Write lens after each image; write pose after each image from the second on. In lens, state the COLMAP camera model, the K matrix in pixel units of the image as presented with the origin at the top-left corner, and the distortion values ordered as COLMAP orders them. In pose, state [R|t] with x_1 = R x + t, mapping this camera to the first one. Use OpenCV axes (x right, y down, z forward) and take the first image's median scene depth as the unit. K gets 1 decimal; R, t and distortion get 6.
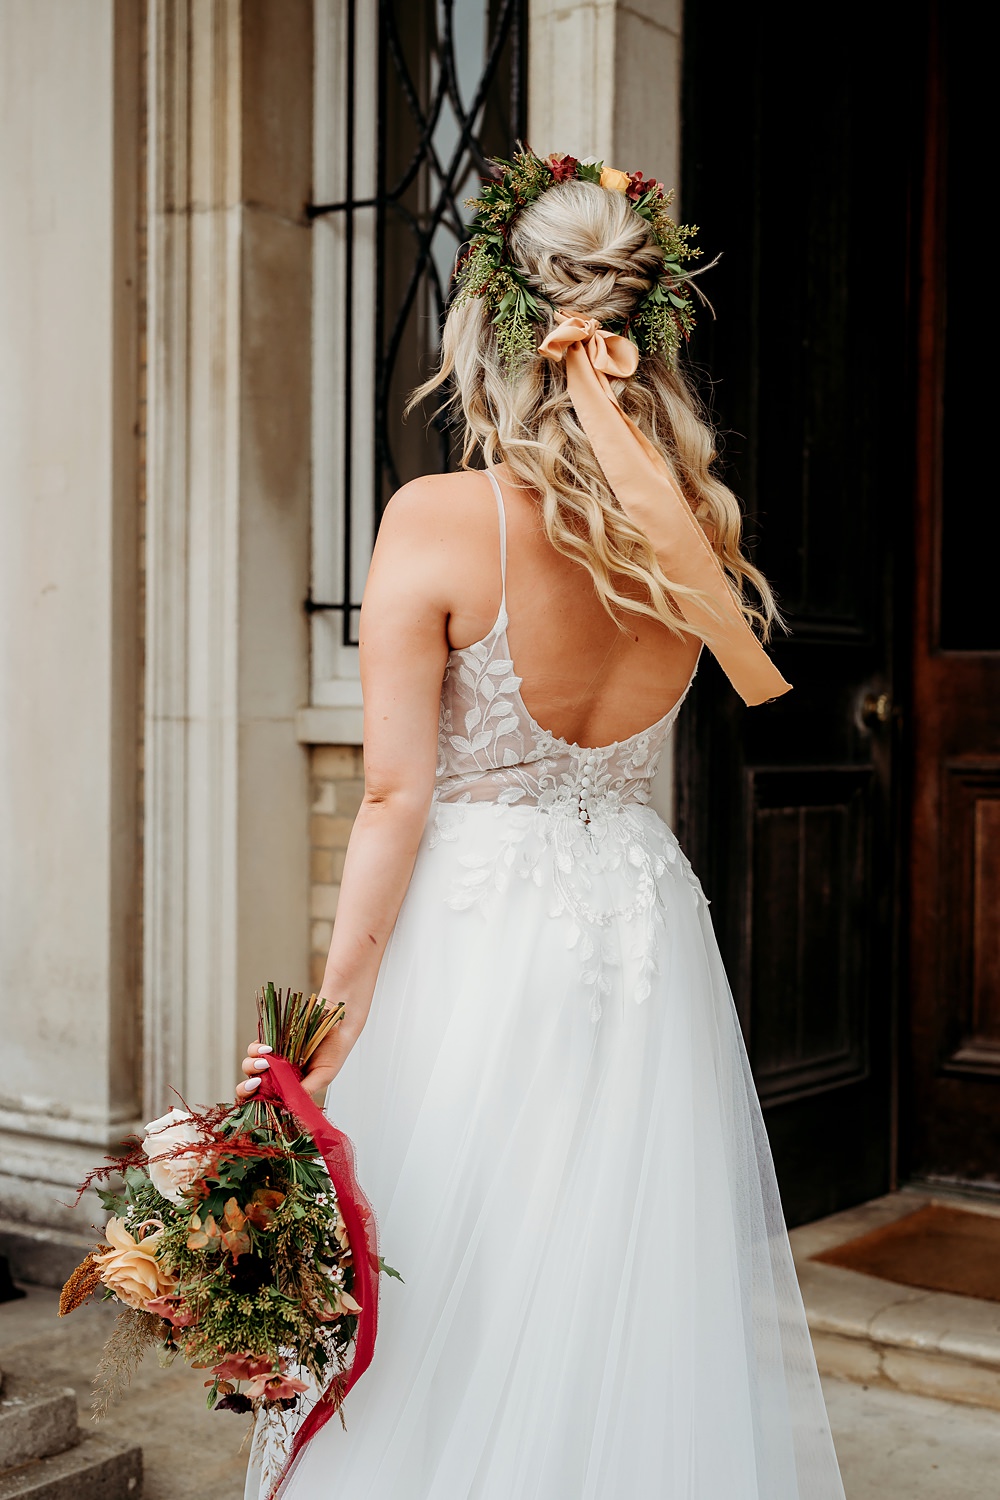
lens RADIAL K [[2159.0, 0, 500.0], [0, 2159.0, 750.0], [0, 0, 1]] dist [0.007838, -0.000120]
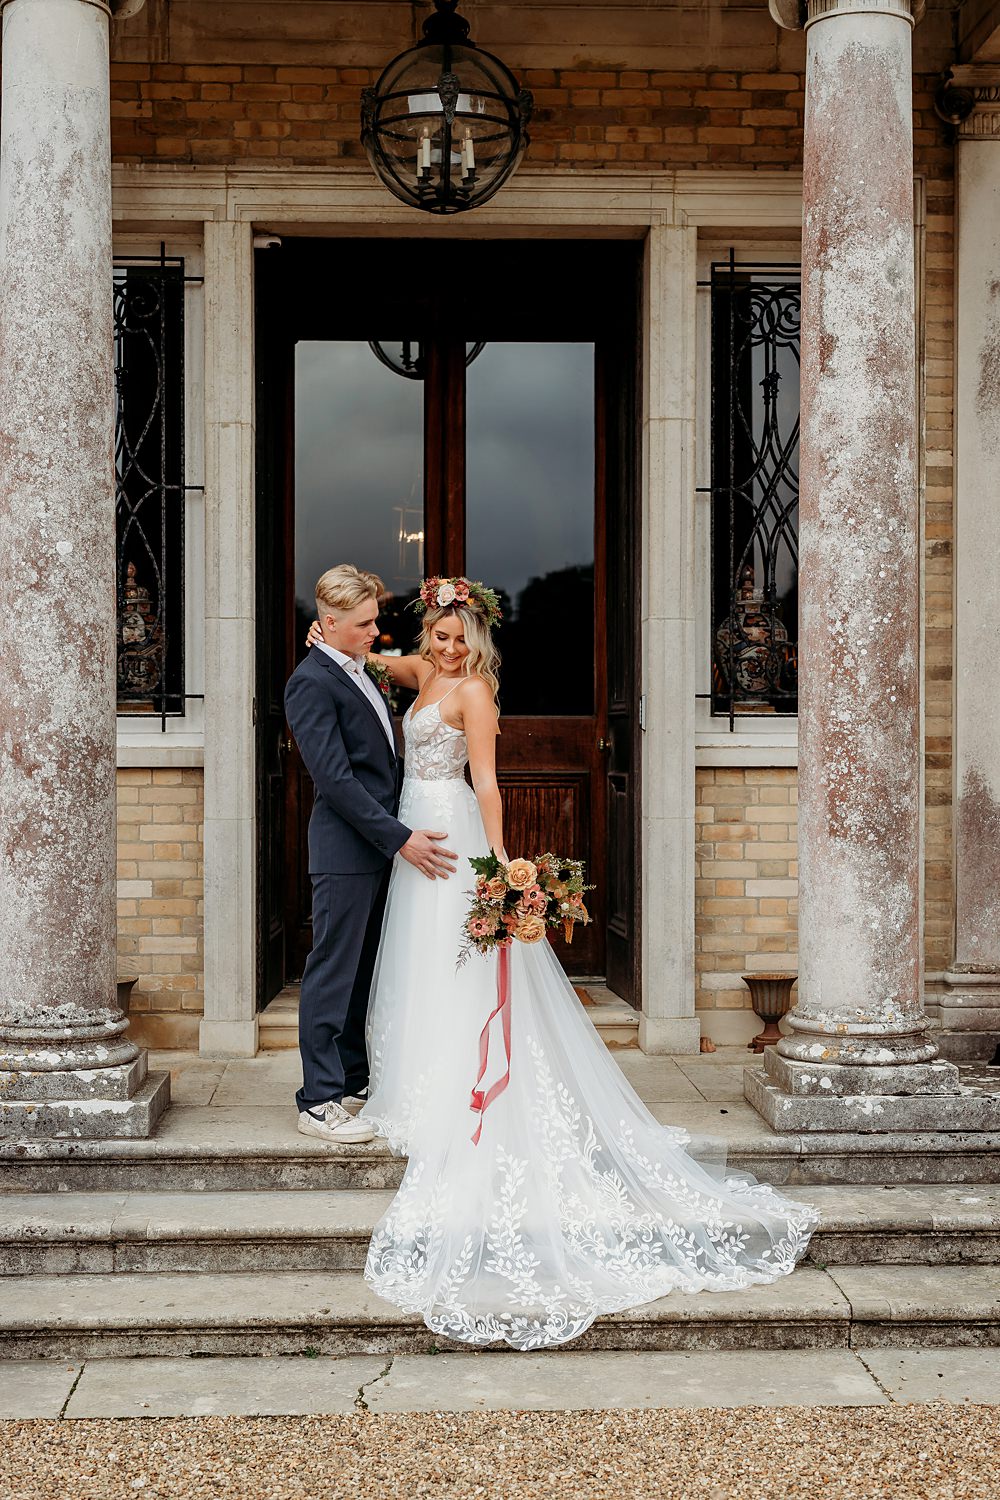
lens RADIAL K [[2140.4, 0, 509.6], [0, 2140.4, 749.8], [0, 0, 1]] dist [0.006520, 0.050311]
pose [[0.790522, -0.011513, 0.612326, -0.916558], [0.021728, 0.999721, -0.009253, 0.008029], [-0.612049, 0.020619, 0.790551, -0.740398]]
